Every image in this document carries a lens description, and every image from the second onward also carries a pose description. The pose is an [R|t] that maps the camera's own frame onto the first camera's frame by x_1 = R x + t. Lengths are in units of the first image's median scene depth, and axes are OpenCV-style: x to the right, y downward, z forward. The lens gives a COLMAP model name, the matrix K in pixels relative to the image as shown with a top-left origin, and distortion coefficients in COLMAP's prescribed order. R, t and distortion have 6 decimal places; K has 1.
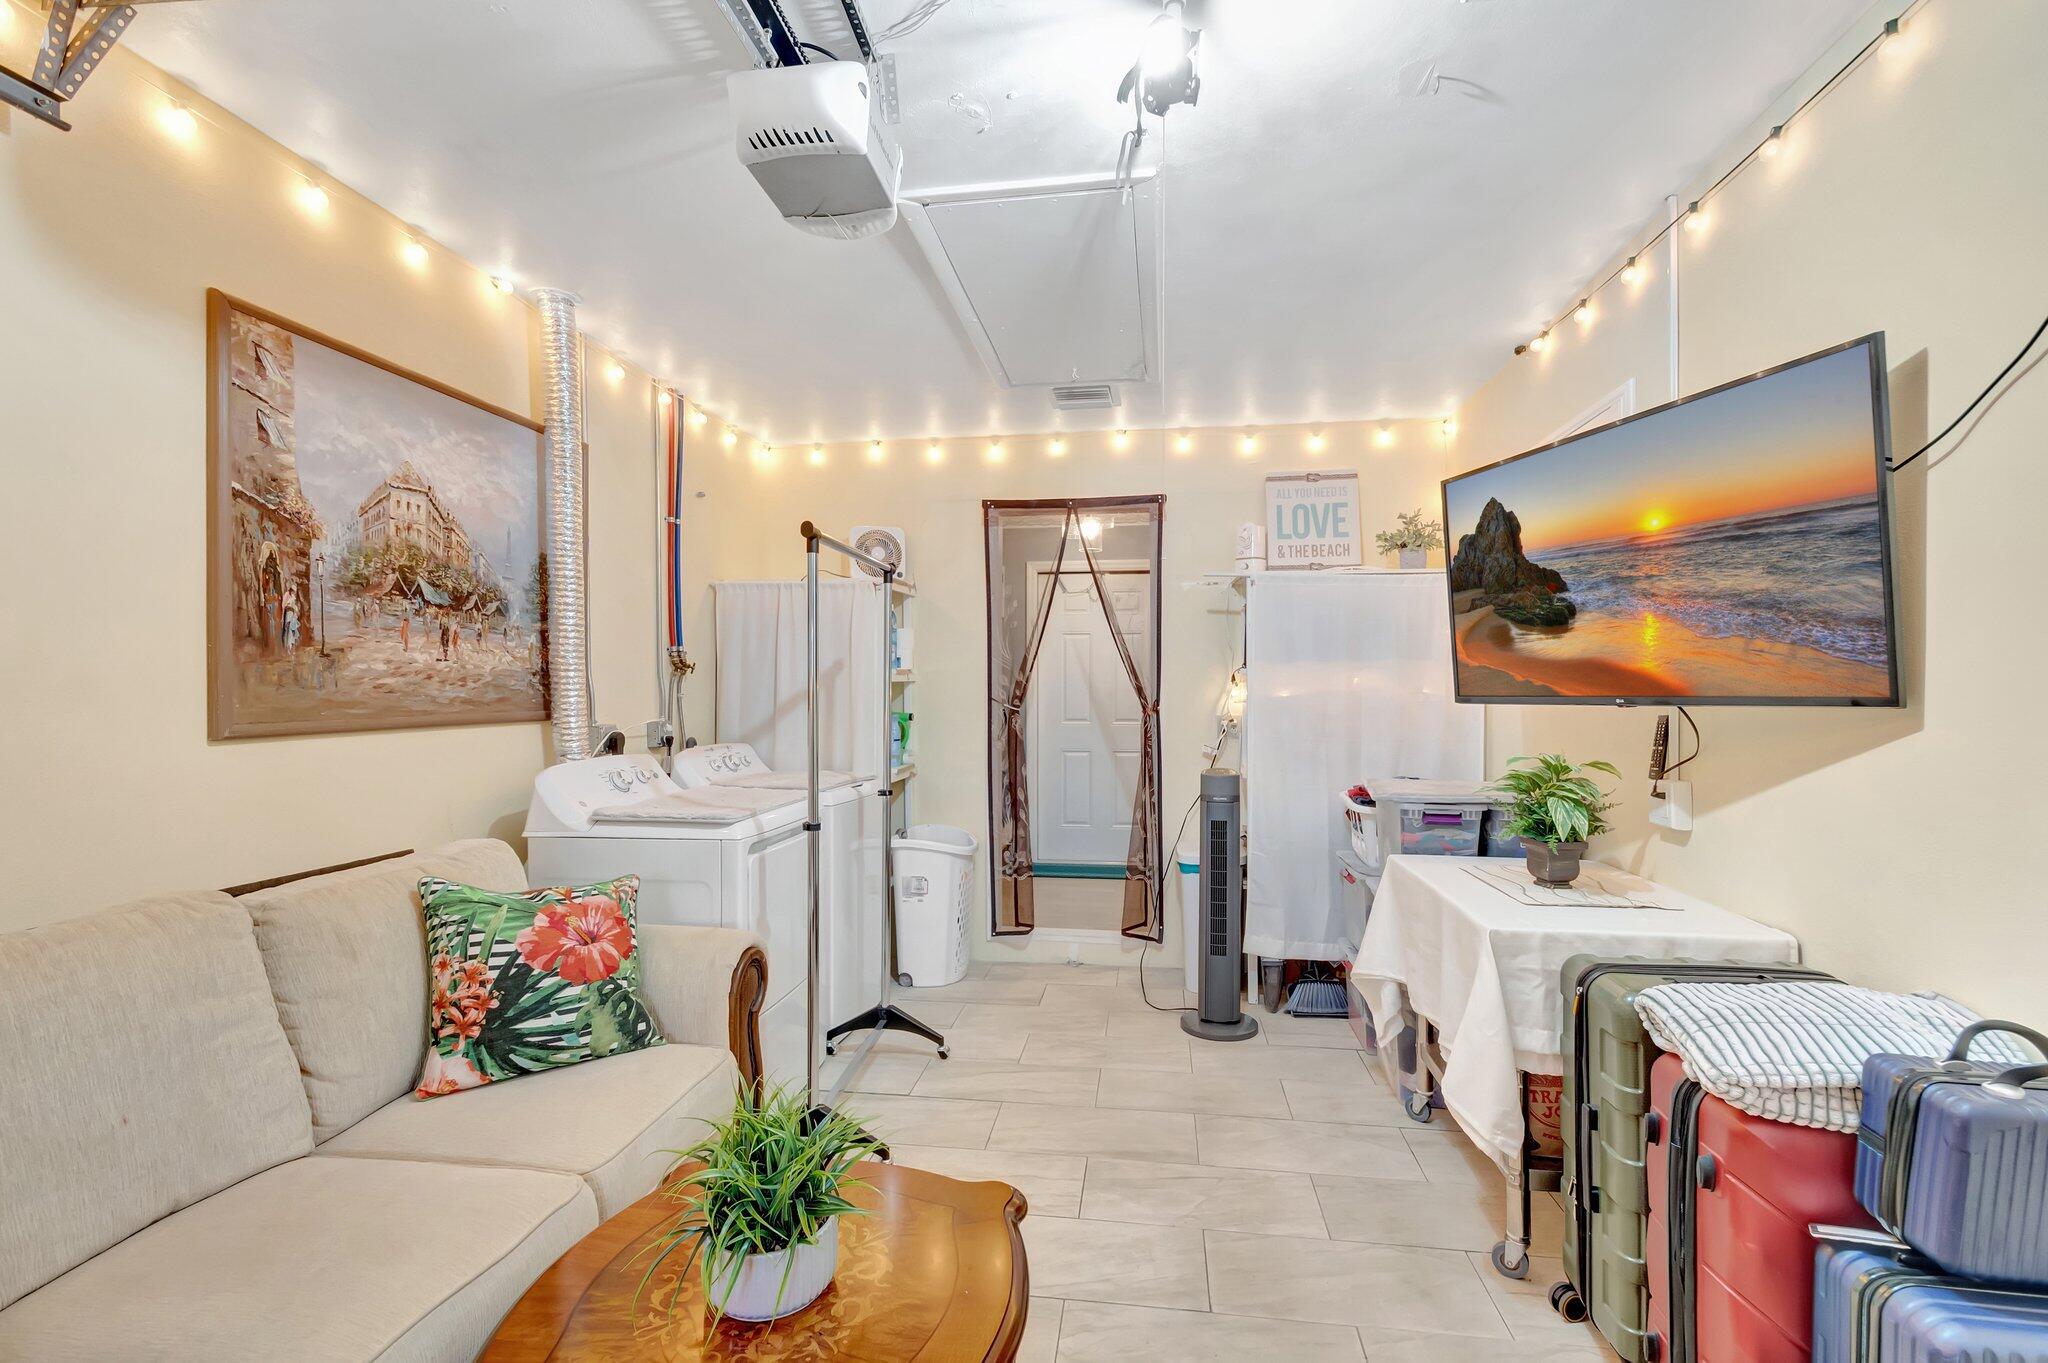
lens RADIAL K [[906.4, 0, 1033.8], [0, 906.4, 698.2], [0, 0, 1]] dist [0.000278, -0.000506]
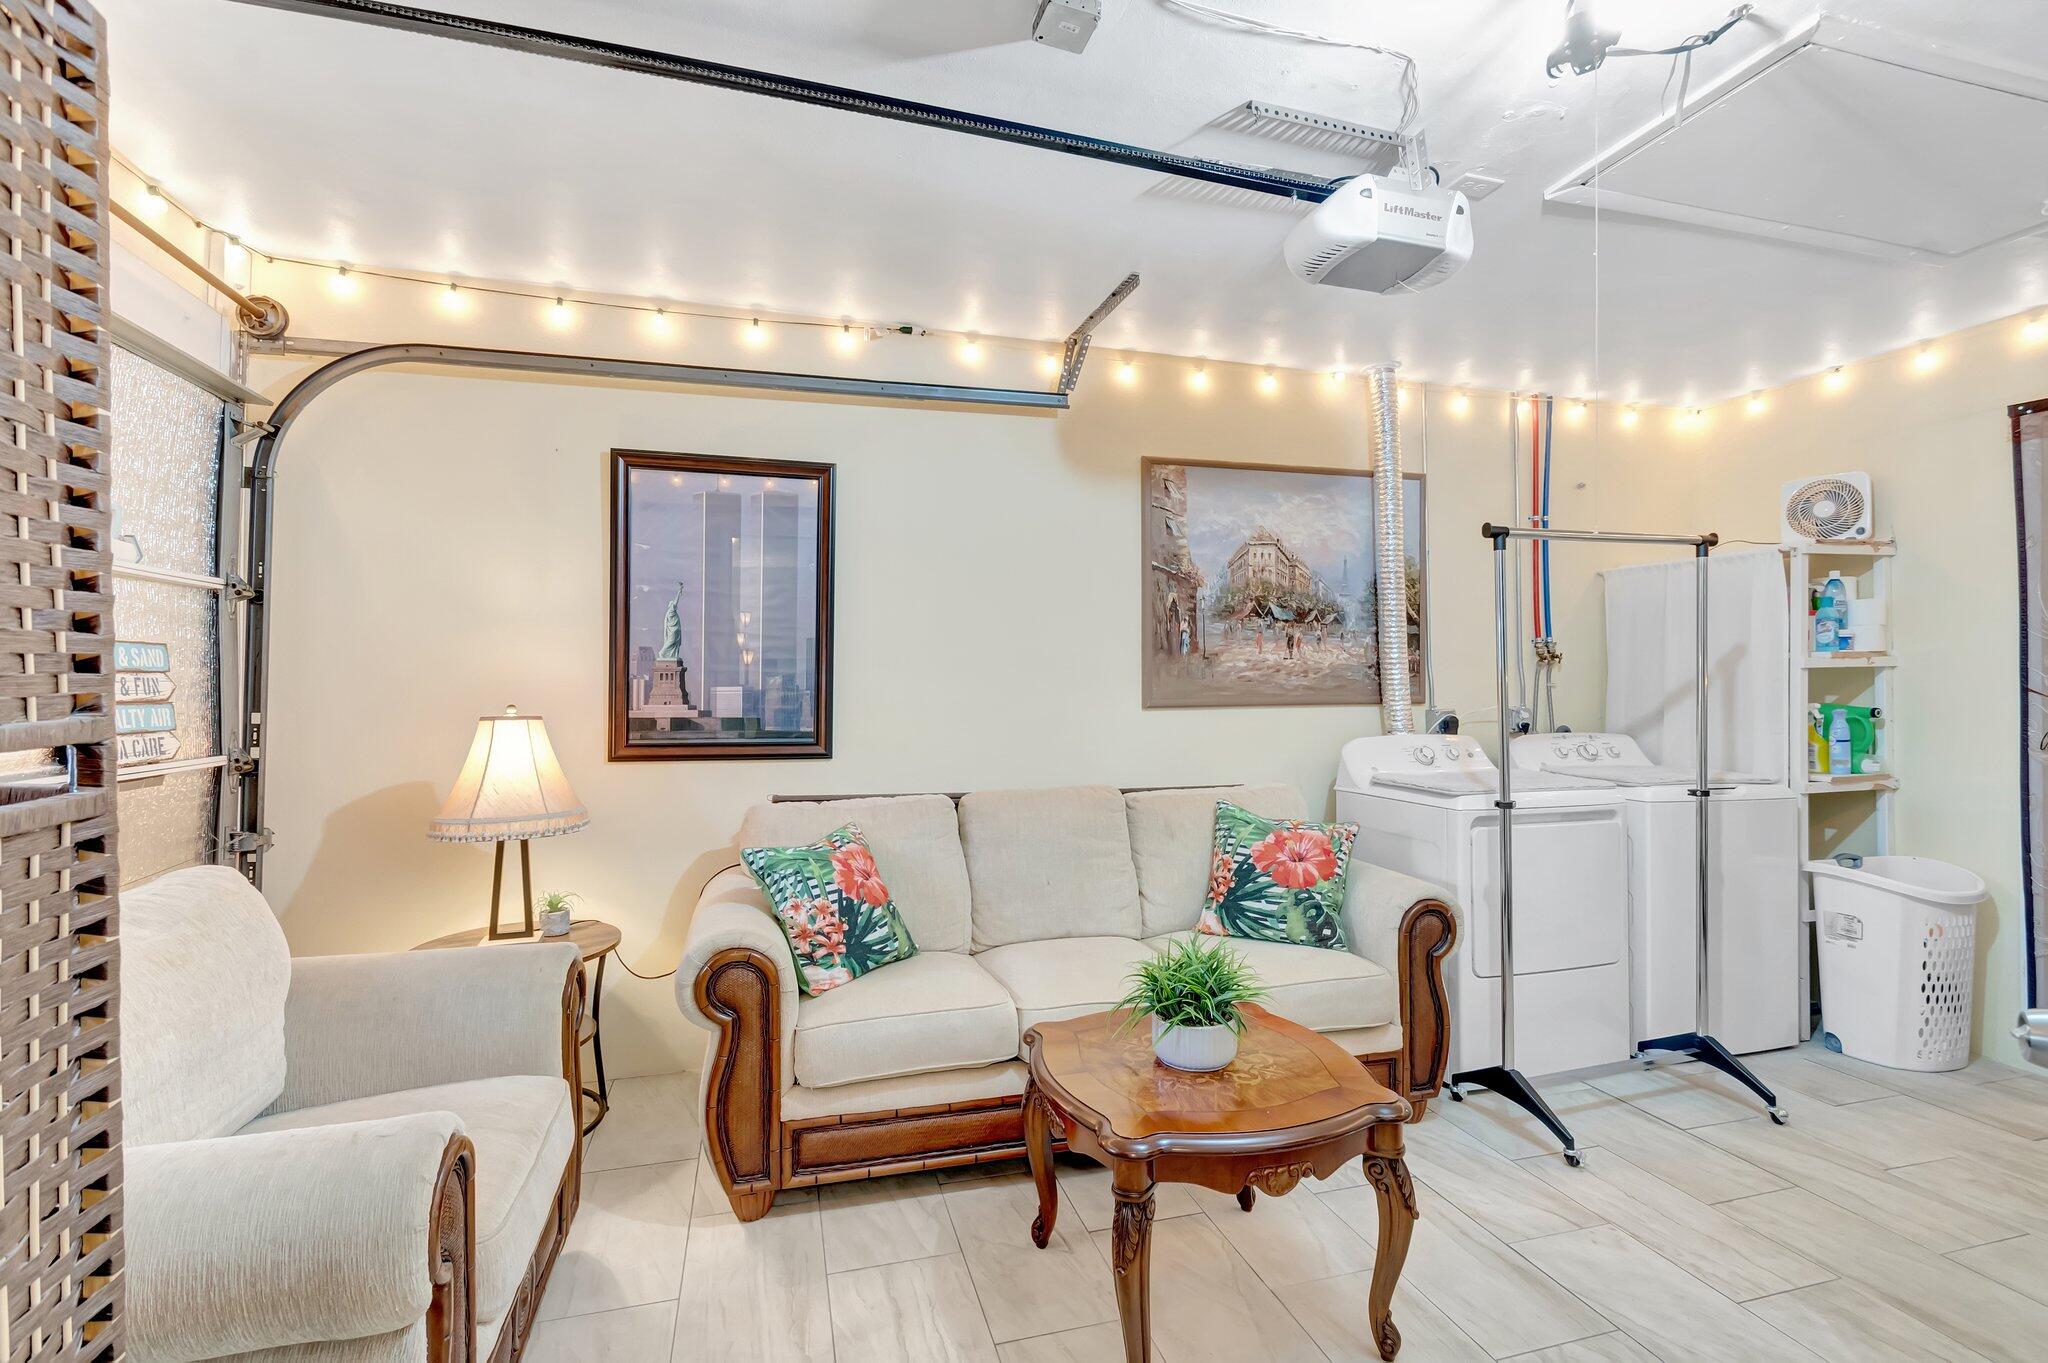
lens RADIAL K [[910.8, 0, 1033.9], [0, 910.8, 676.2], [0, 0, 1]] dist [0.009067, -0.005348]
pose [[0.412423, -0.009590, -0.910942, 0.512258], [-0.006165, 0.999892, -0.013317, 0.007615], [0.910972, 0.011108, 0.412319, 0.047599]]
